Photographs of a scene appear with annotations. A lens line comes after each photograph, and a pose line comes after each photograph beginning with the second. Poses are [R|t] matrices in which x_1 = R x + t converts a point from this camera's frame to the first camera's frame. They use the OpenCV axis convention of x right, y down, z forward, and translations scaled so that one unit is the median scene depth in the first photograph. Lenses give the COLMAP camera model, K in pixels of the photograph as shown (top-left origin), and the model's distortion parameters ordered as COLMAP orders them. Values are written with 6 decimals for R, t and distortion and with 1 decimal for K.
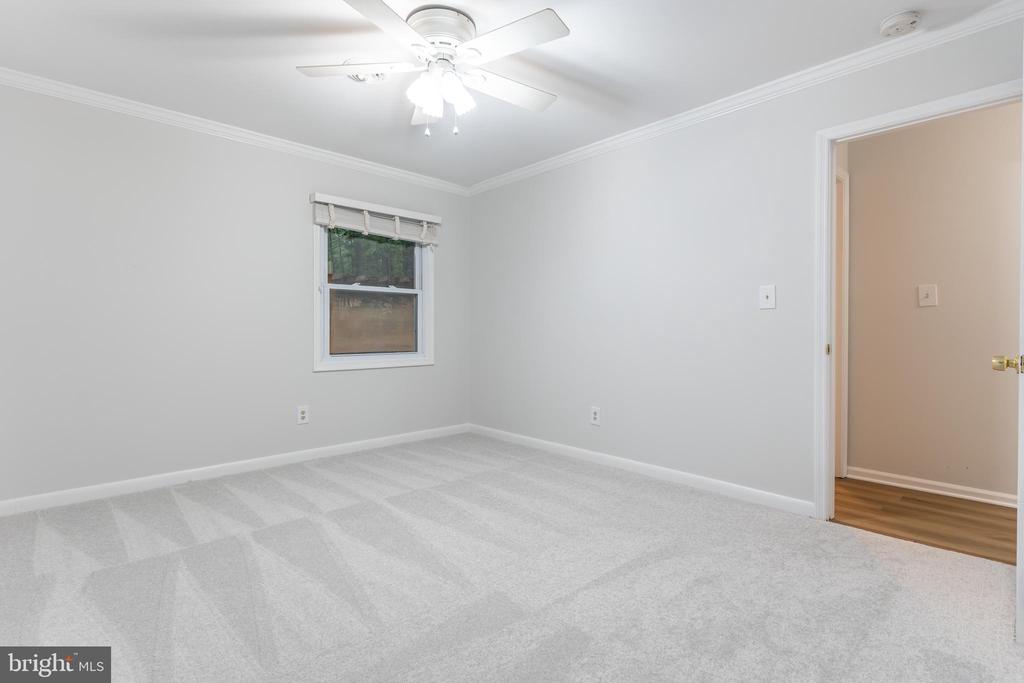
lens RADIAL K [[487.0, 0, 510.3], [0, 487.0, 328.3], [0, 0, 1]] dist [0.000334, 0.000030]
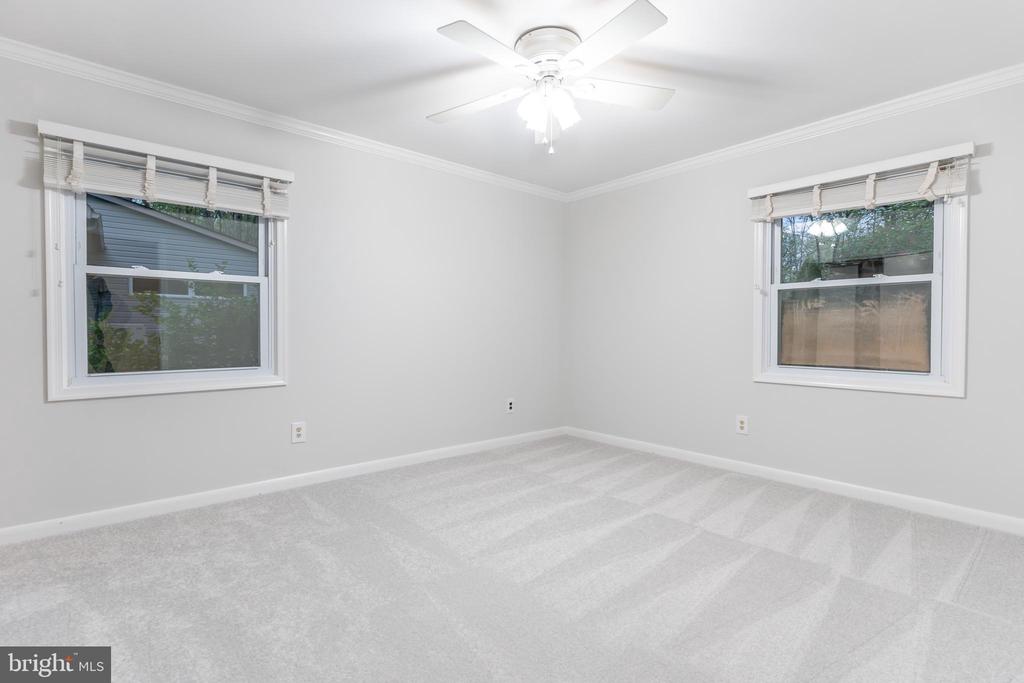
lens RADIAL K [[487.0, 0, 510.3], [0, 487.0, 328.3], [0, 0, 1]] dist [0.000334, 0.000030]
pose [[-0.024077, -0.013873, -0.999614, 0.700065], [-0.008728, 0.999869, -0.013666, 0.006583], [0.999672, 0.008395, -0.024195, 0.729676]]
